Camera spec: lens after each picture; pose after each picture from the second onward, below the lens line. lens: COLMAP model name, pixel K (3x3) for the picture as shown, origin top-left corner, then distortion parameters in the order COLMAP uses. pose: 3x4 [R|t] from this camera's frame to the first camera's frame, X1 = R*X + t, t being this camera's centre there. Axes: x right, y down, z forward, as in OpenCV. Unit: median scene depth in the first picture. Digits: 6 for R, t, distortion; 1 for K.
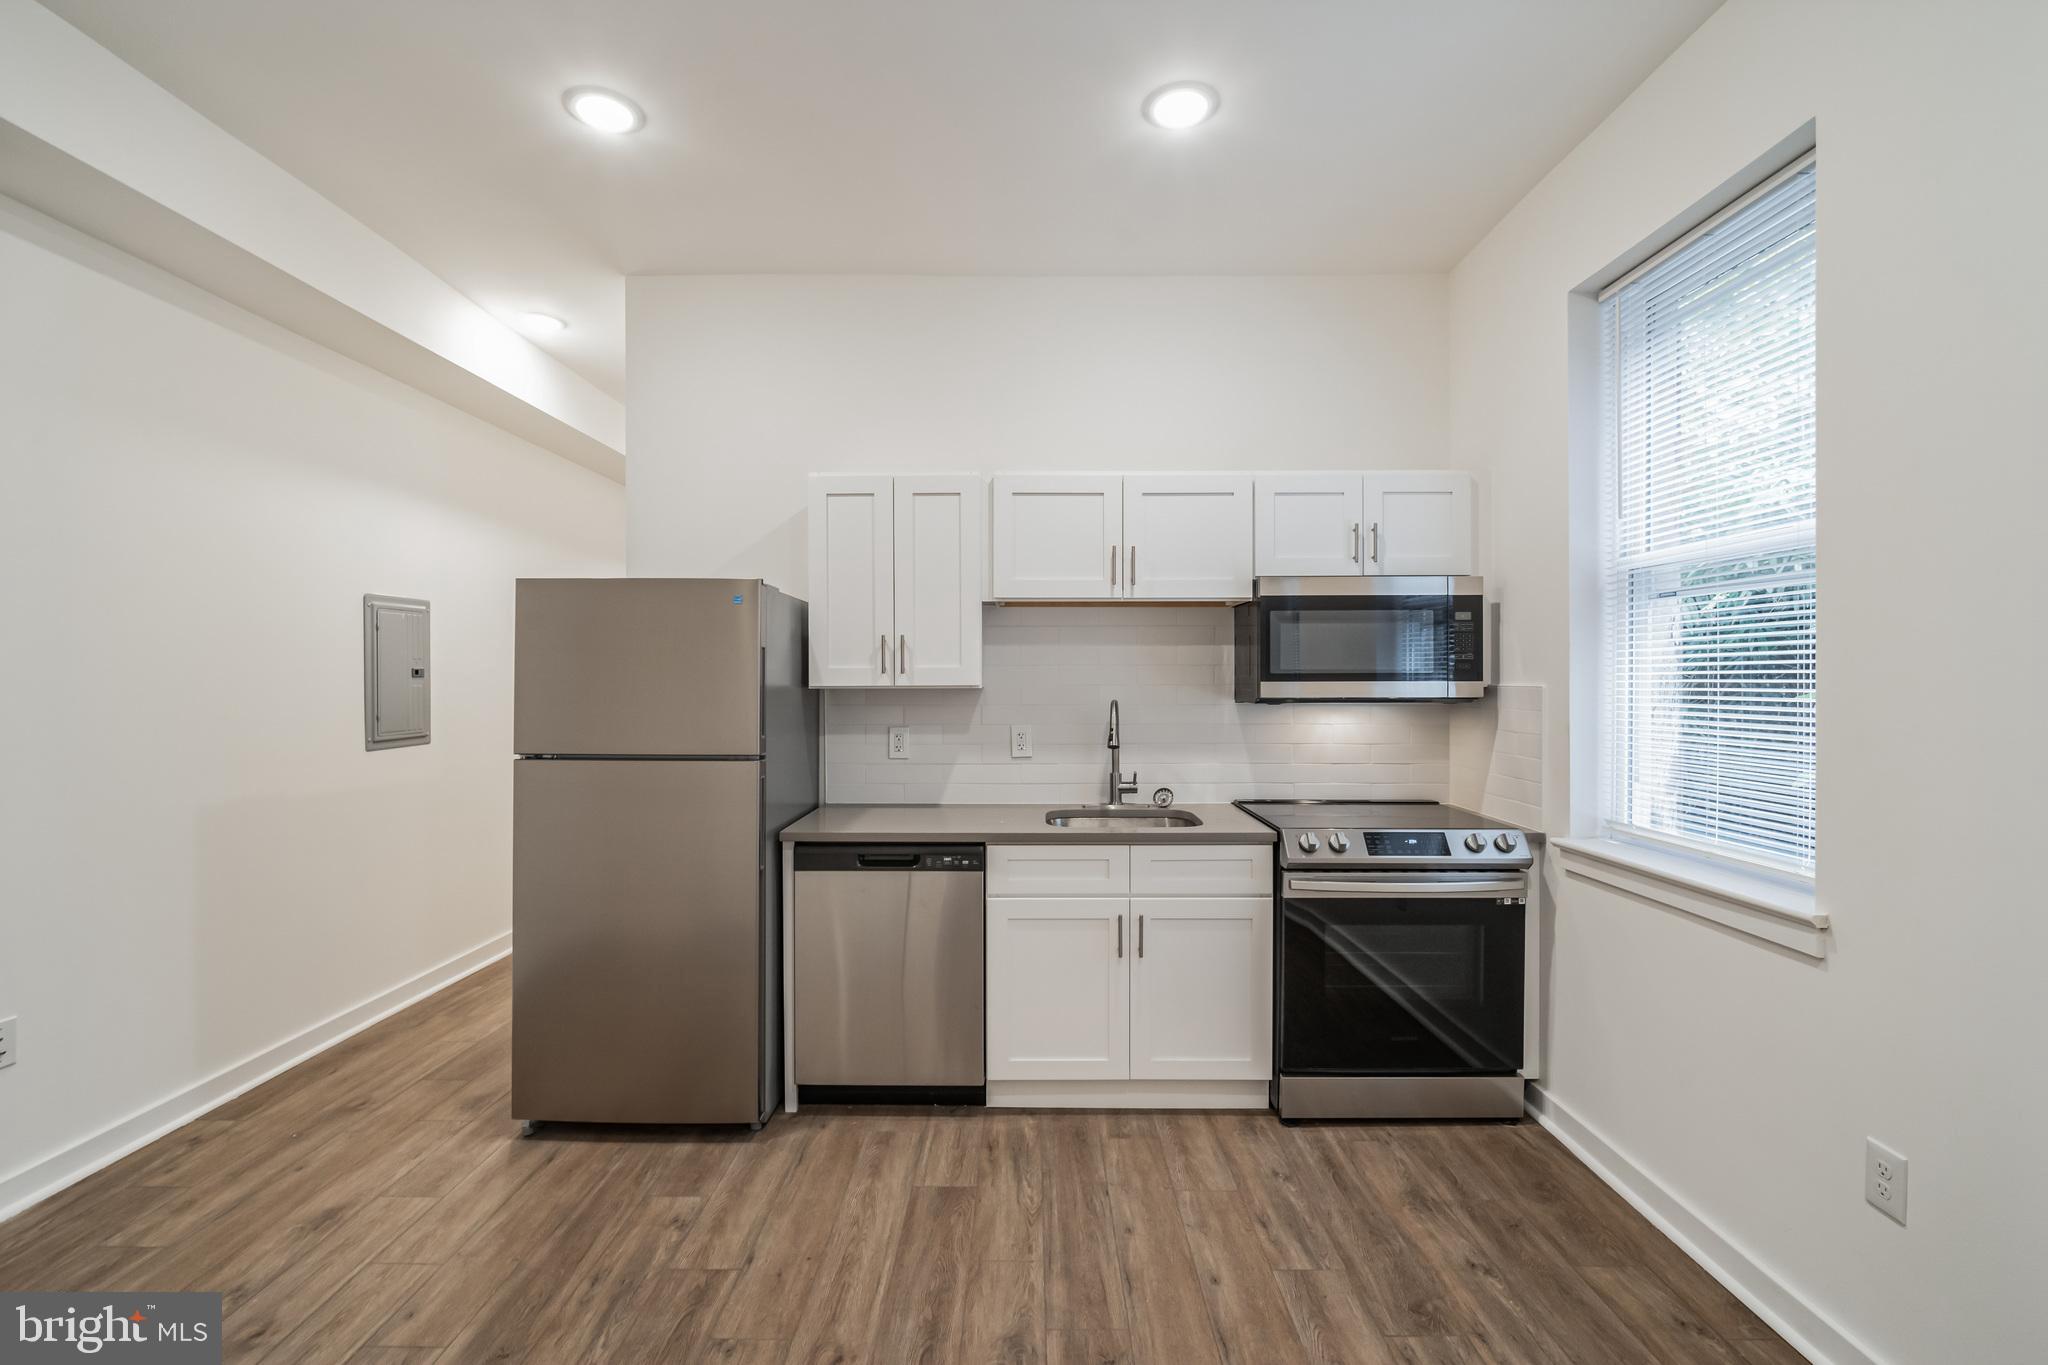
lens RADIAL K [[886.0, 0, 1022.1], [0, 886.0, 688.7], [0, 0, 1]] dist [-0.003681, -0.000077]
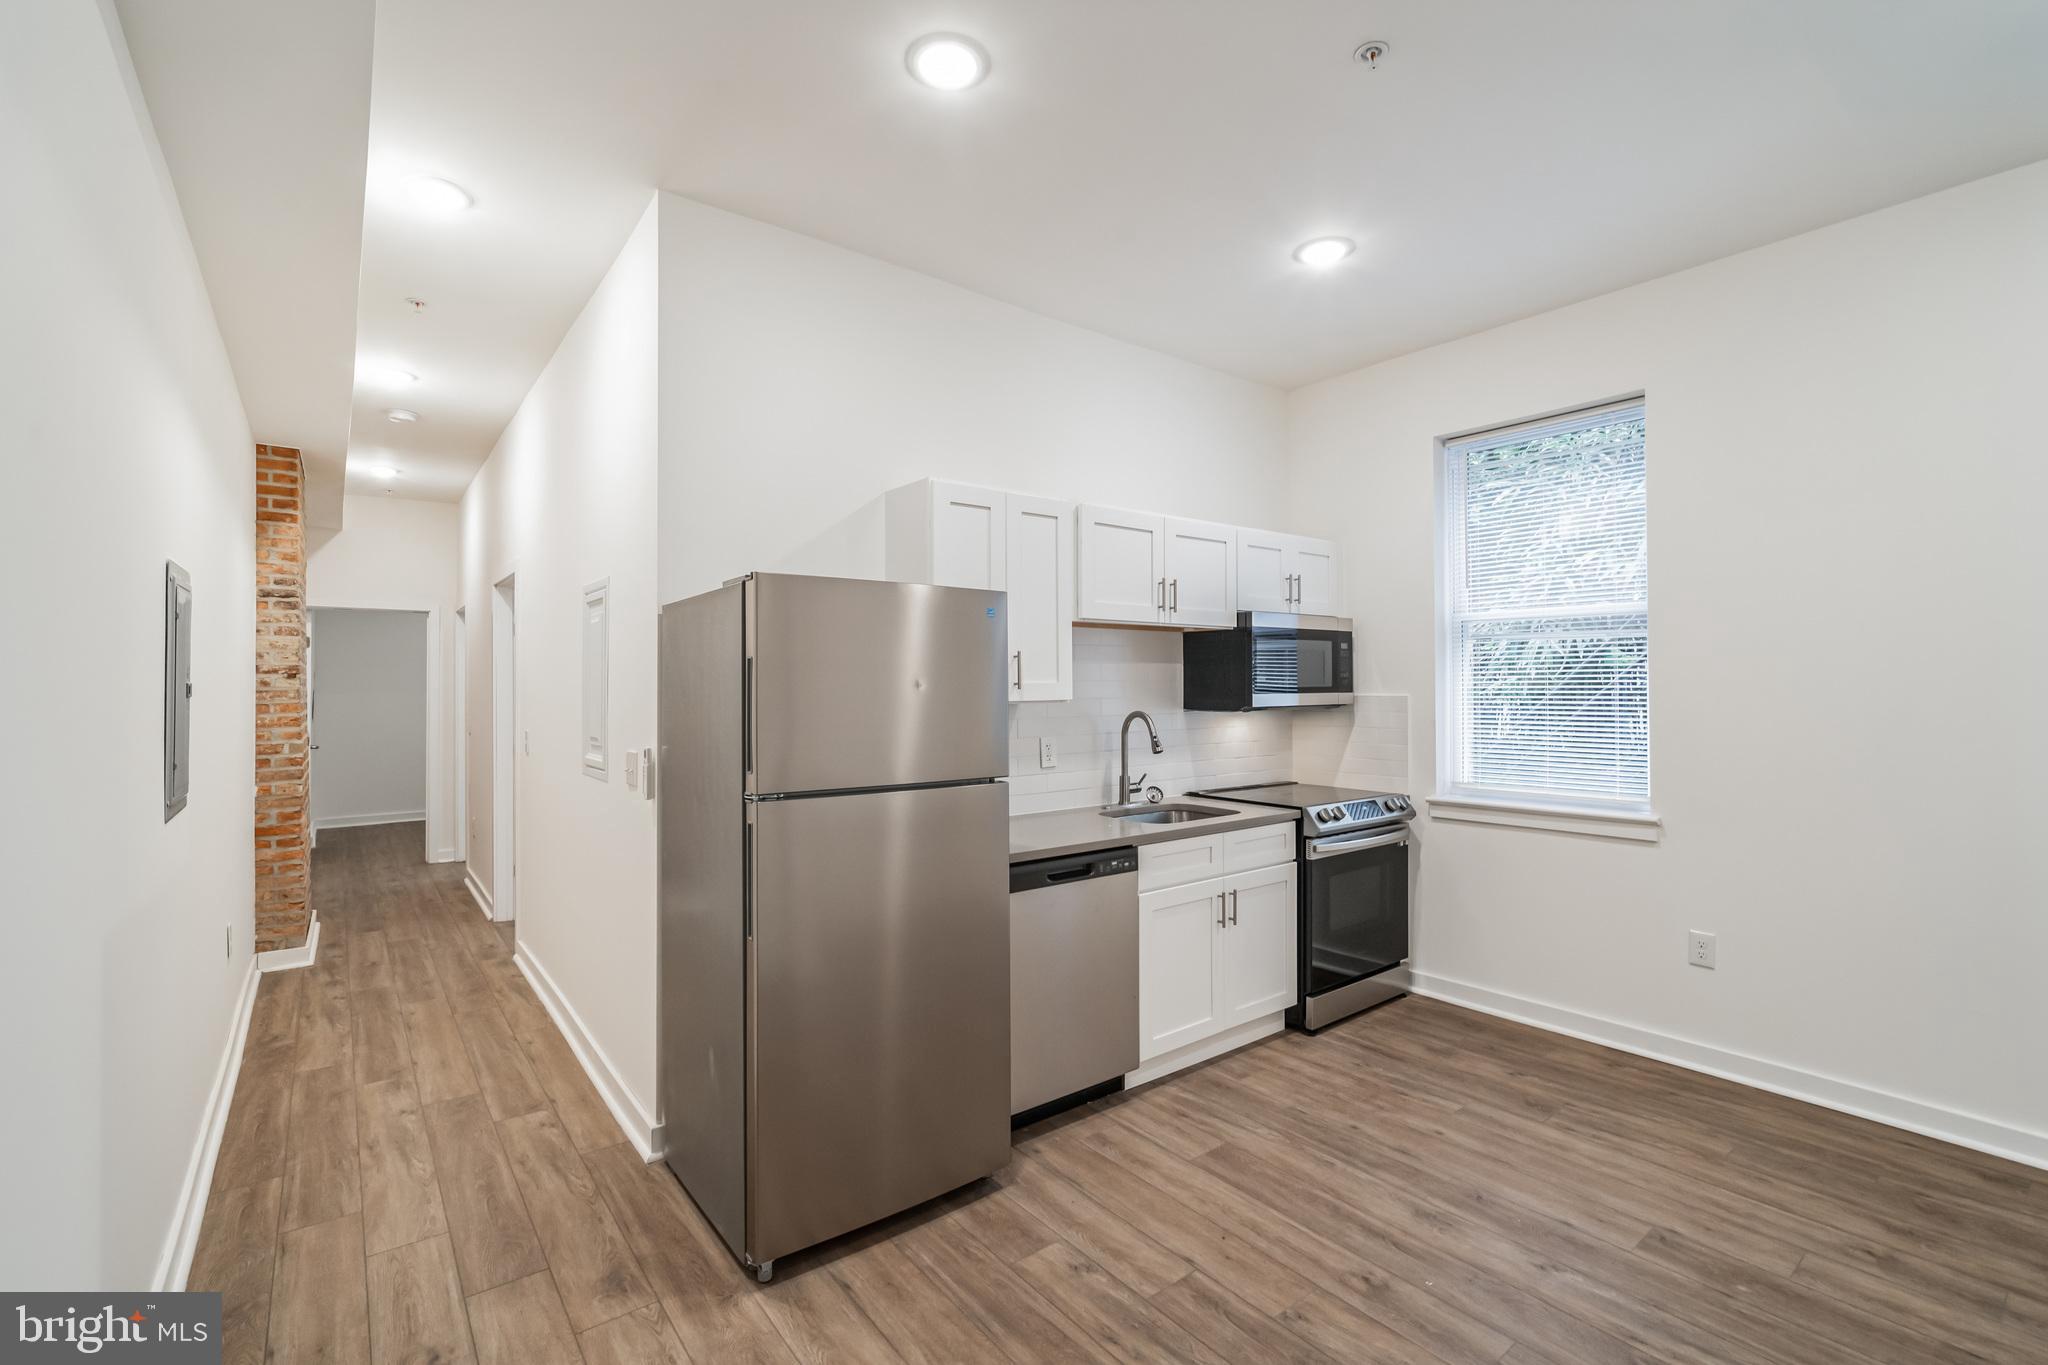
lens RADIAL K [[889.9, 0, 1024.0], [0, 889.9, 682.5], [0, 0, 1]] dist [-0.003303, -0.000635]
pose [[0.787068, -0.000097, 0.616867, -0.871252], [0.009841, 0.999875, -0.012399, -0.013618], [-0.616788, 0.015830, 0.786970, 0.231744]]
